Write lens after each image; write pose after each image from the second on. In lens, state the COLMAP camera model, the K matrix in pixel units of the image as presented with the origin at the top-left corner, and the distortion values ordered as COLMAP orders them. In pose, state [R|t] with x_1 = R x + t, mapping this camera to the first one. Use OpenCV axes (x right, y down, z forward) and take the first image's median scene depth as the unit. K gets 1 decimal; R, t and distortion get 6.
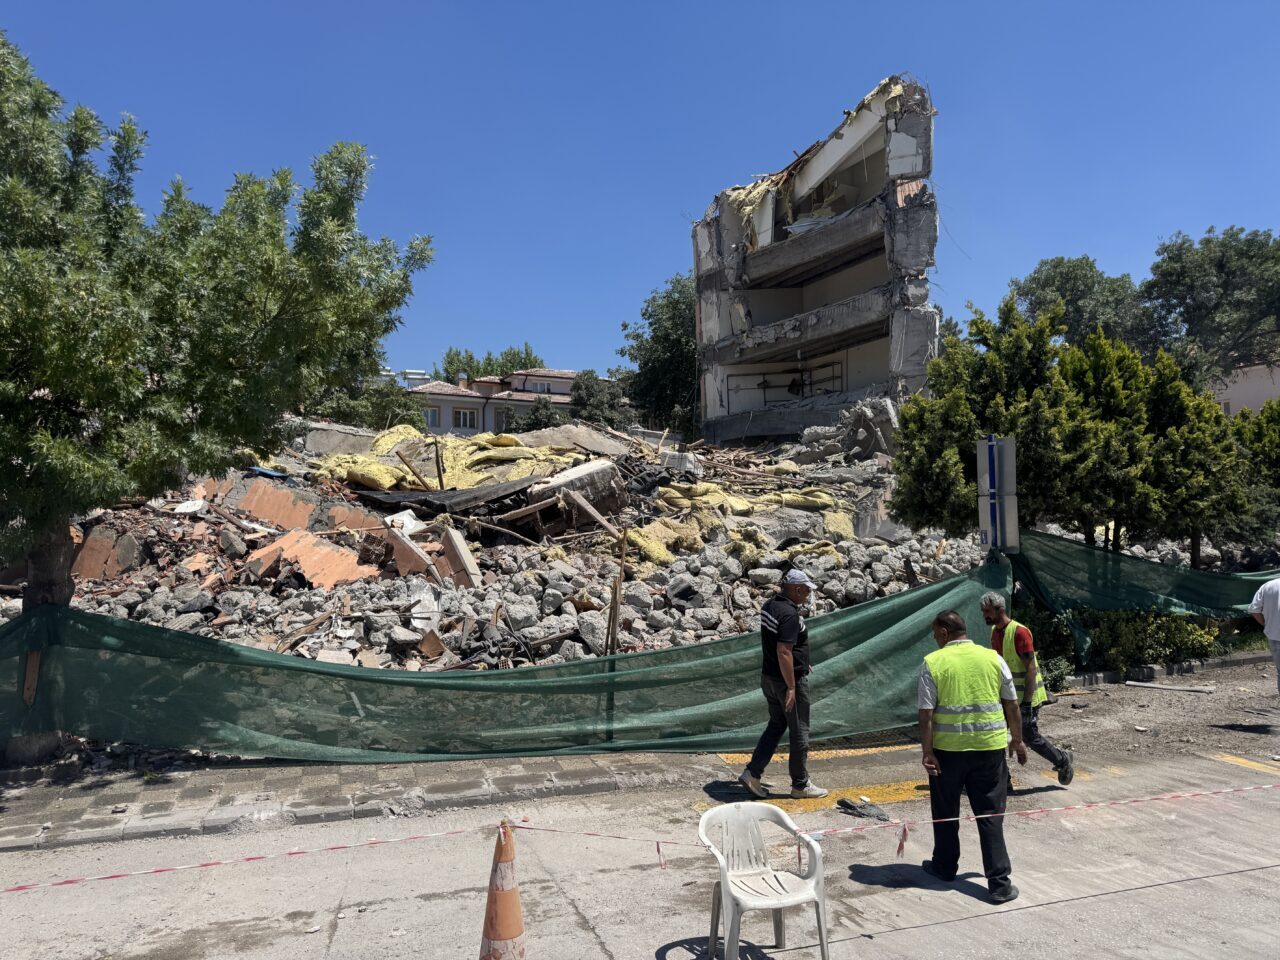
lens RADIAL K [[911.2, 0, 634.5], [0, 911.2, 473.1], [0, 0, 1]] dist [0.083677, -0.111652]
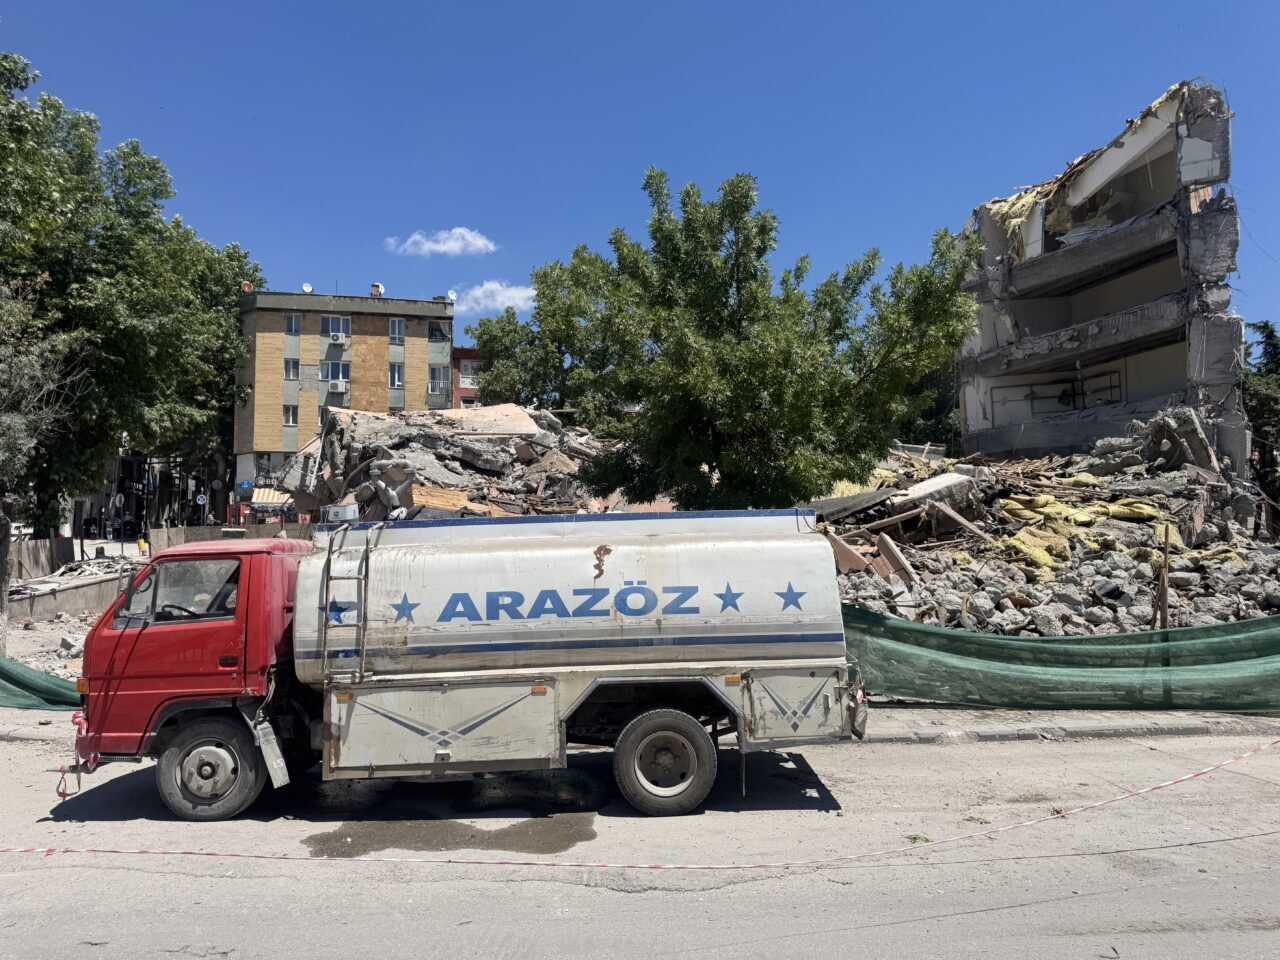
lens RADIAL K [[911.2, 0, 622.8], [0, 911.2, 474.3], [0, 0, 1]] dist [0.083677, -0.111652]
pose [[0.978808, -0.010974, -0.204486, -0.110662], [0.007764, 0.999834, -0.016492, 0.000672], [0.204633, 0.014555, 0.978731, -0.082659]]
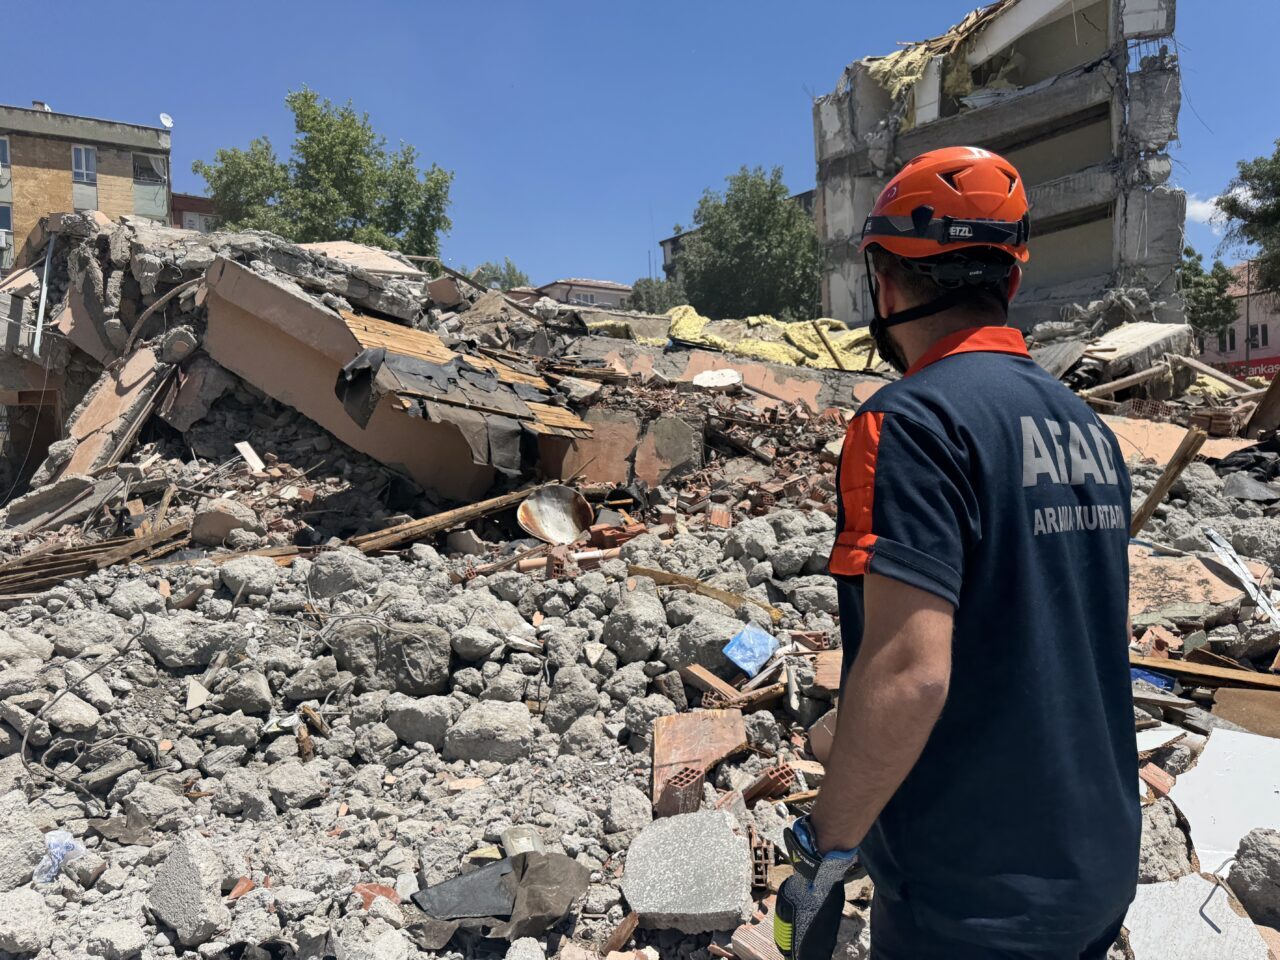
lens RADIAL K [[911.2, 0, 624.4], [0, 911.2, 484.2], [0, 0, 1]] dist [0.083677, -0.111652]
pose [[0.991573, -0.019915, 0.128008, -0.319279], [0.009999, 0.996931, 0.077646, 0.030789], [-0.129161, -0.075712, 0.988729, 0.166597]]
